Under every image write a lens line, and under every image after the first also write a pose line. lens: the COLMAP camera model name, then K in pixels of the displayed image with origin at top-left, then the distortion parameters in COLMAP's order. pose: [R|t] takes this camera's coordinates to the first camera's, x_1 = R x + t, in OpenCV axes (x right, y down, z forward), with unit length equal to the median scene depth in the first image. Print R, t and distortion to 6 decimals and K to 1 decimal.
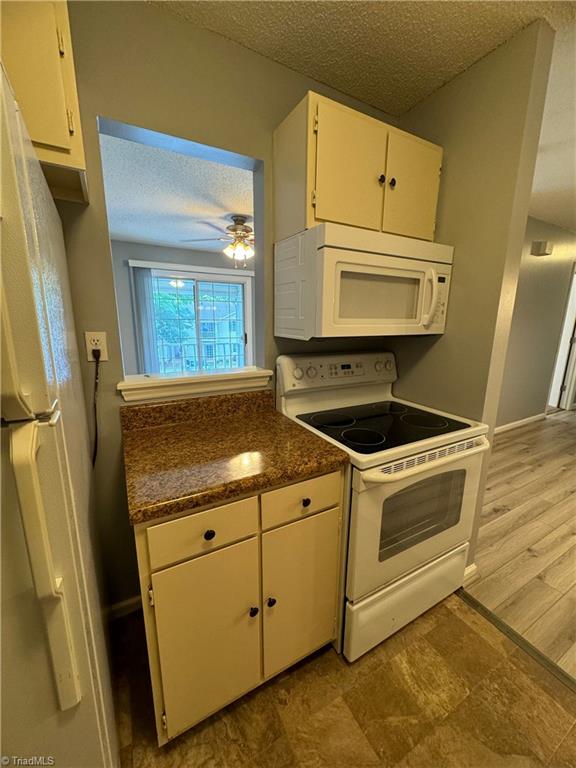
lens RADIAL K [[306.0, 0, 290.8], [0, 306.0, 384.6], [0, 0, 1]] dist [-0.001268, 0.000439]
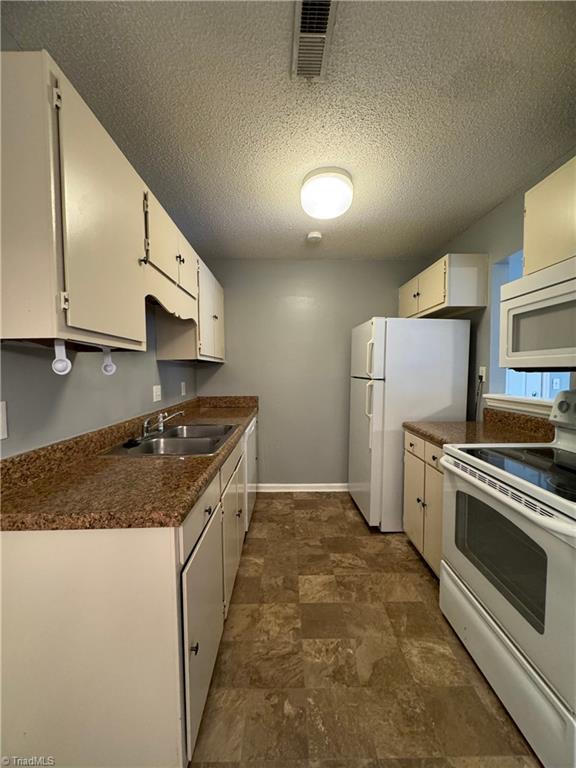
lens RADIAL K [[306.0, 0, 289.5], [0, 306.0, 384.2], [0, 0, 1]] dist [-0.001268, 0.000439]
pose [[-0.475787, 0.030850, -0.879019, 1.337619], [-0.187631, 0.972821, 0.135701, -0.075874], [0.859314, 0.229496, -0.457067, 0.669335]]
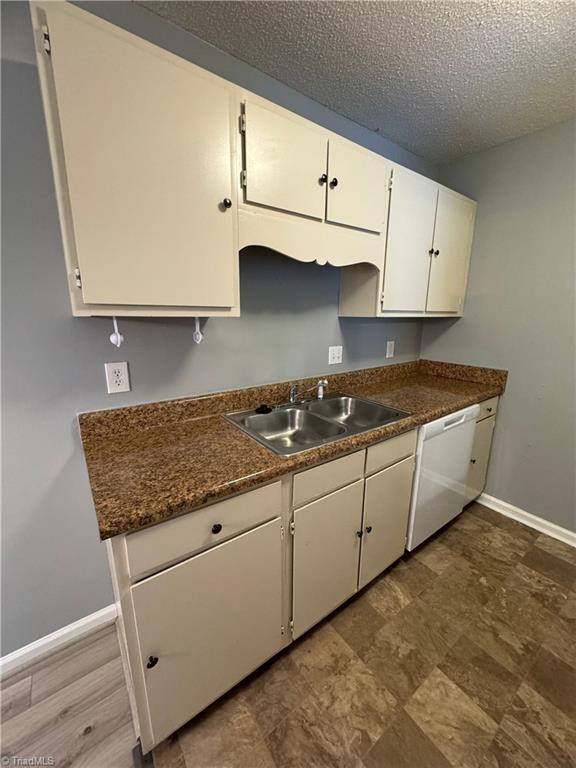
lens RADIAL K [[306.0, 0, 291.6], [0, 306.0, 383.7], [0, 0, 1]] dist [-0.001268, 0.000439]
pose [[-0.991717, 0.009962, -0.128056, 0.703959], [-0.046696, 0.900803, 0.431709, -0.160024], [0.119654, 0.434113, -0.892877, 0.659729]]
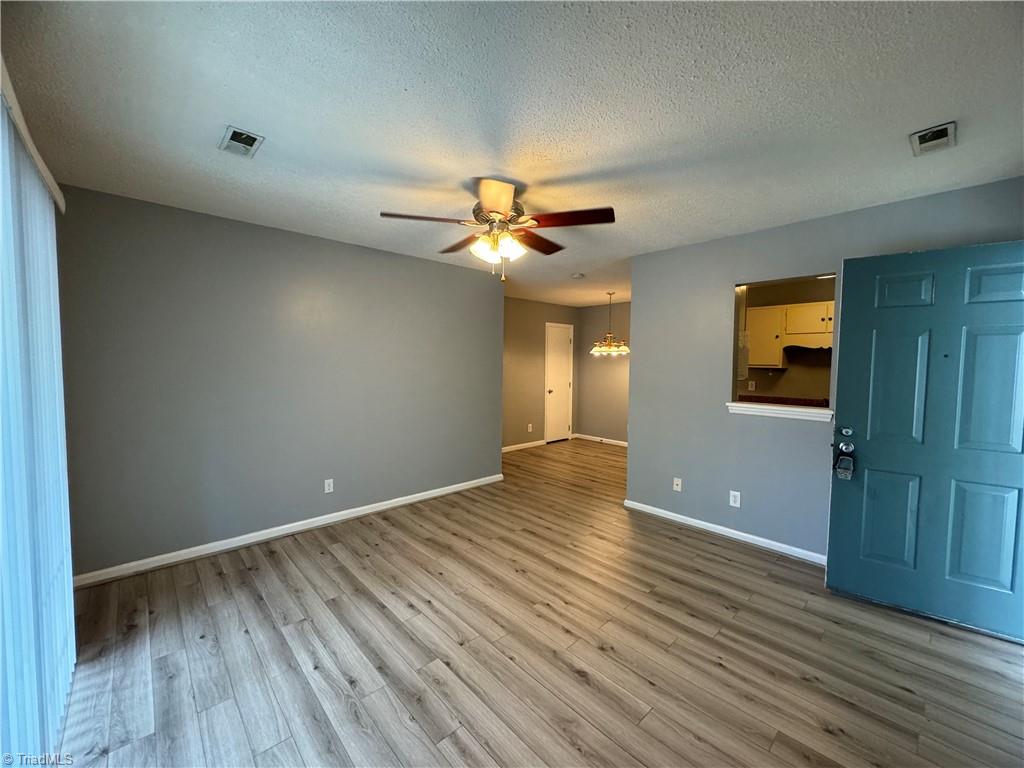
lens RADIAL K [[408.0, 0, 512.0], [0, 408.0, 382.9], [0, 0, 1]] dist [-0.001268, 0.000439]
pose [[-0.231334, -0.061355, 0.970938, -1.988091], [0.195941, 0.974620, 0.108272, -0.638628], [-0.952939, 0.215294, -0.213441, 2.683372]]
